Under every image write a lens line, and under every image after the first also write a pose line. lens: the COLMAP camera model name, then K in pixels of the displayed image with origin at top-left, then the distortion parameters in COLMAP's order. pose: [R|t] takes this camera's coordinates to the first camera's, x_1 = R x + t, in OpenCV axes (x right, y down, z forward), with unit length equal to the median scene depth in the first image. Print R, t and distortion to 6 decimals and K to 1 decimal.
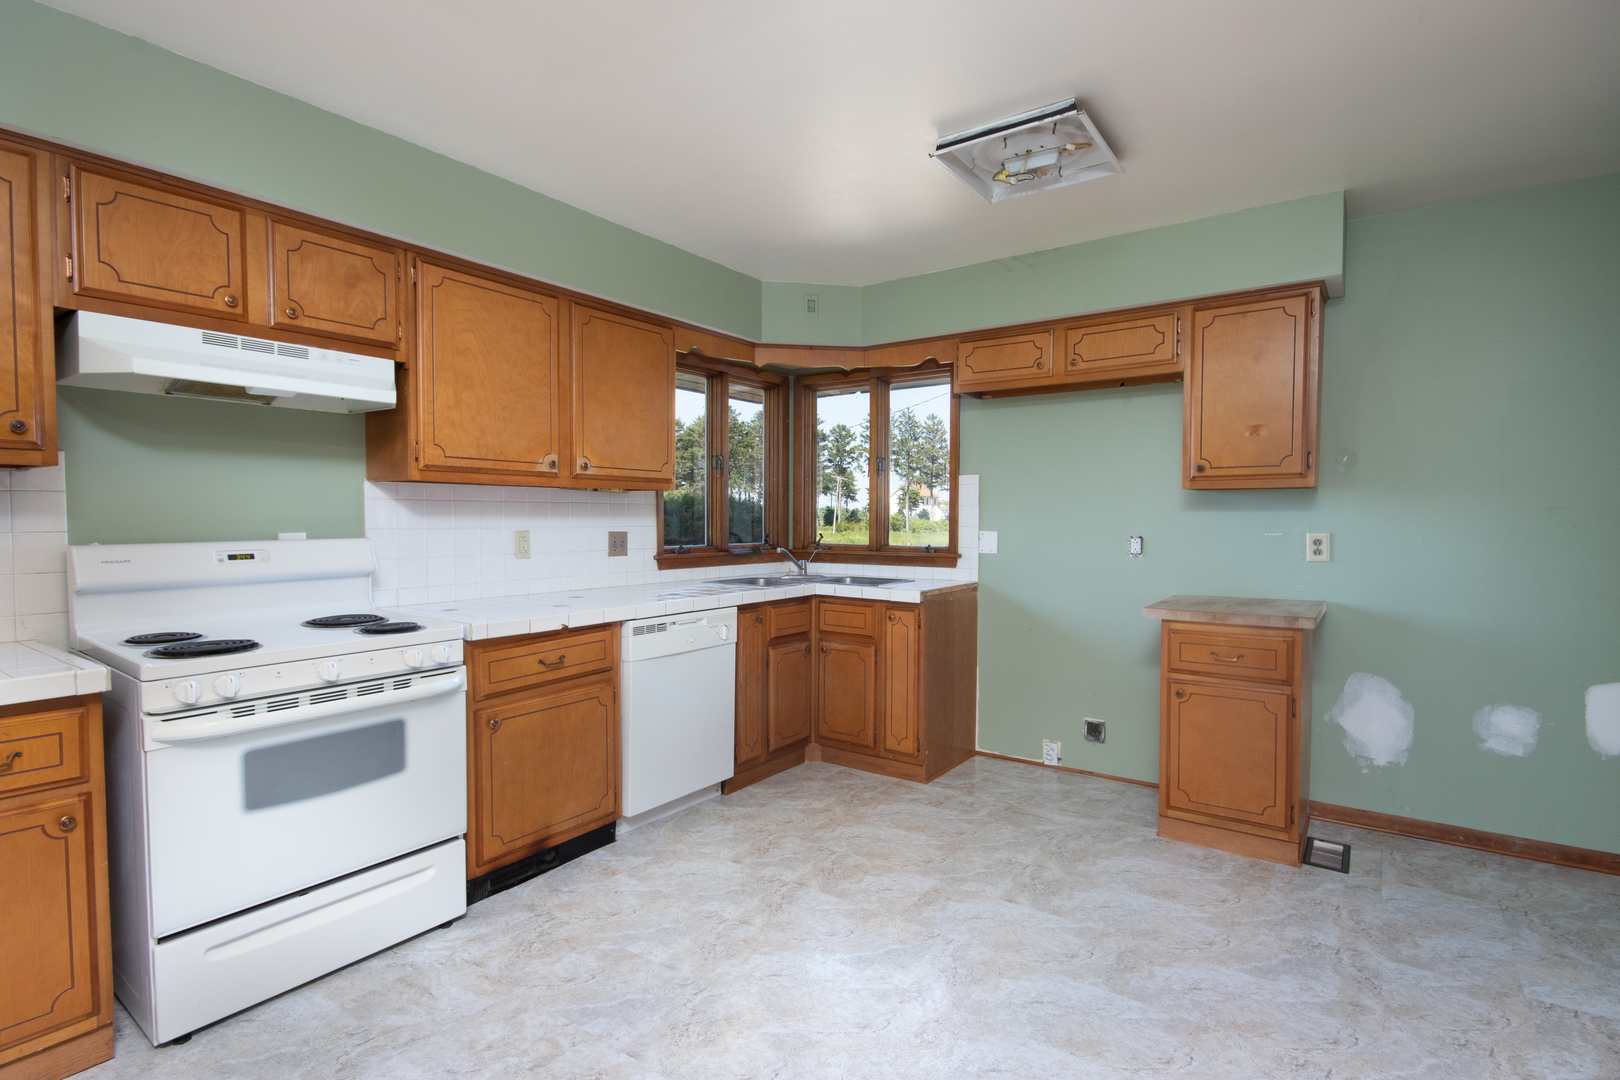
lens RADIAL K [[801.9, 0, 808.5], [0, 801.9, 543.3], [0, 0, 1]] dist [0.008829, -0.001029]
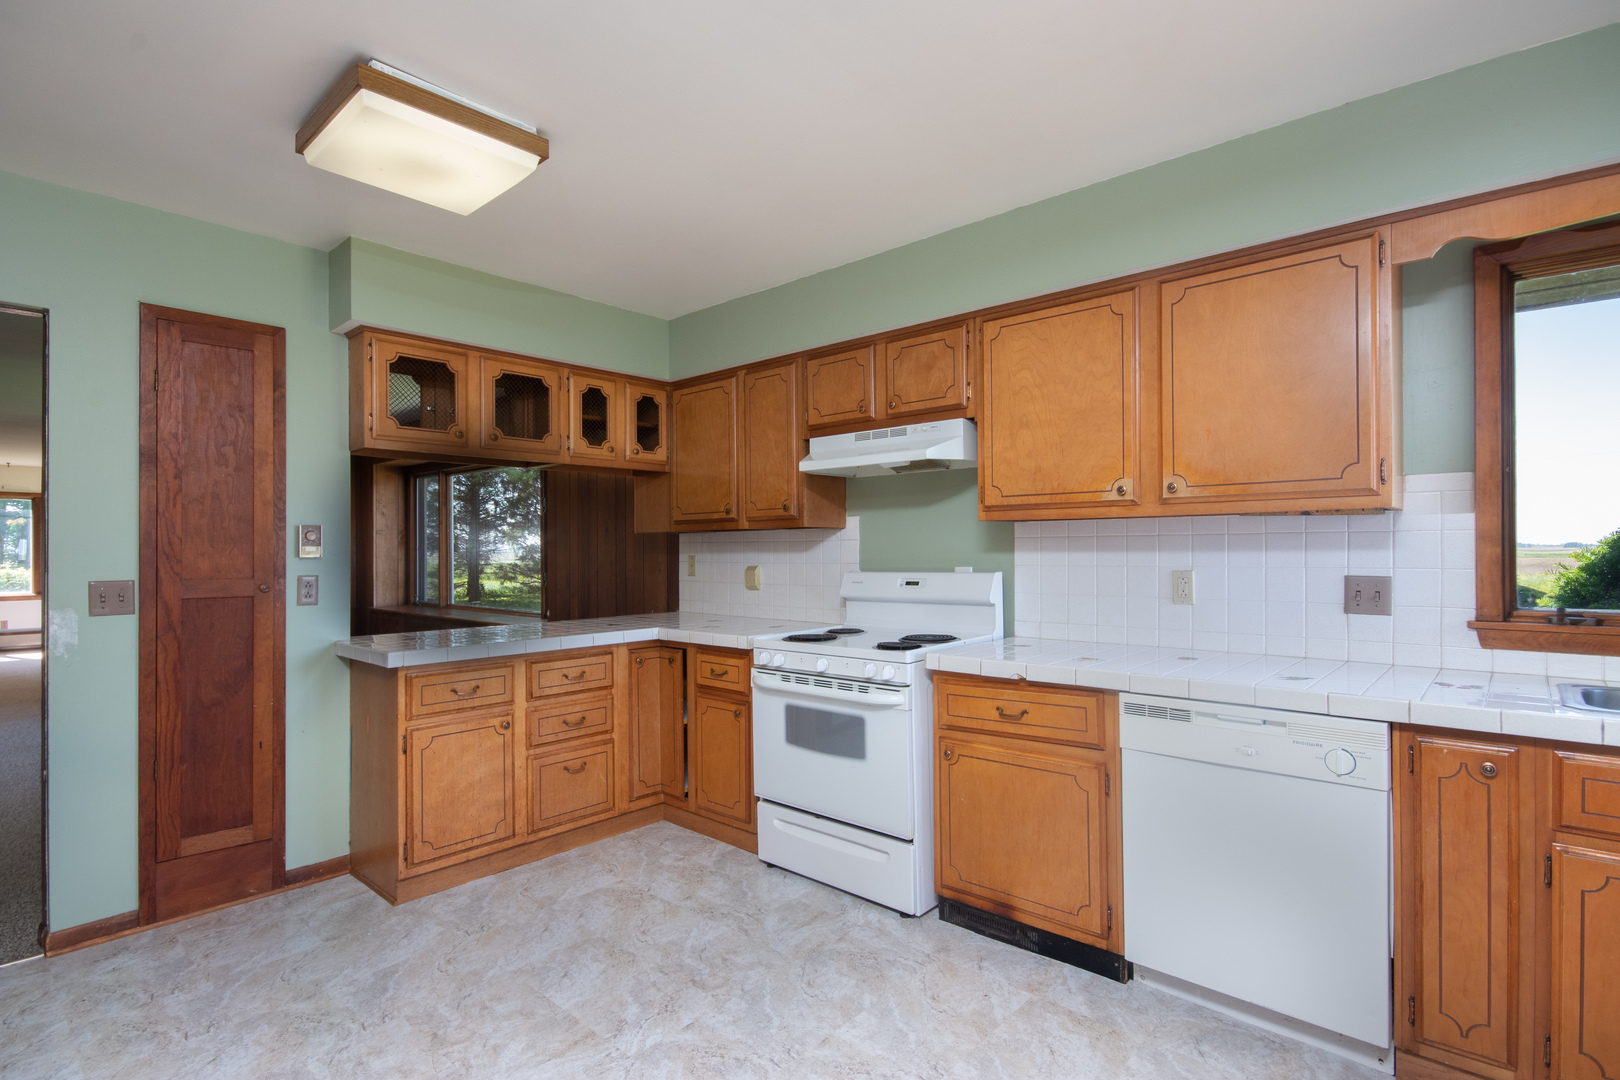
lens RADIAL K [[801.9, 0, 809.0], [0, 801.9, 548.4], [0, 0, 1]] dist [0.008829, -0.001029]
pose [[-0.120406, -0.007953, -0.992693, 0.641574], [-0.028264, 0.999590, -0.004580, -0.029868], [0.992322, 0.027506, -0.120581, 0.918711]]
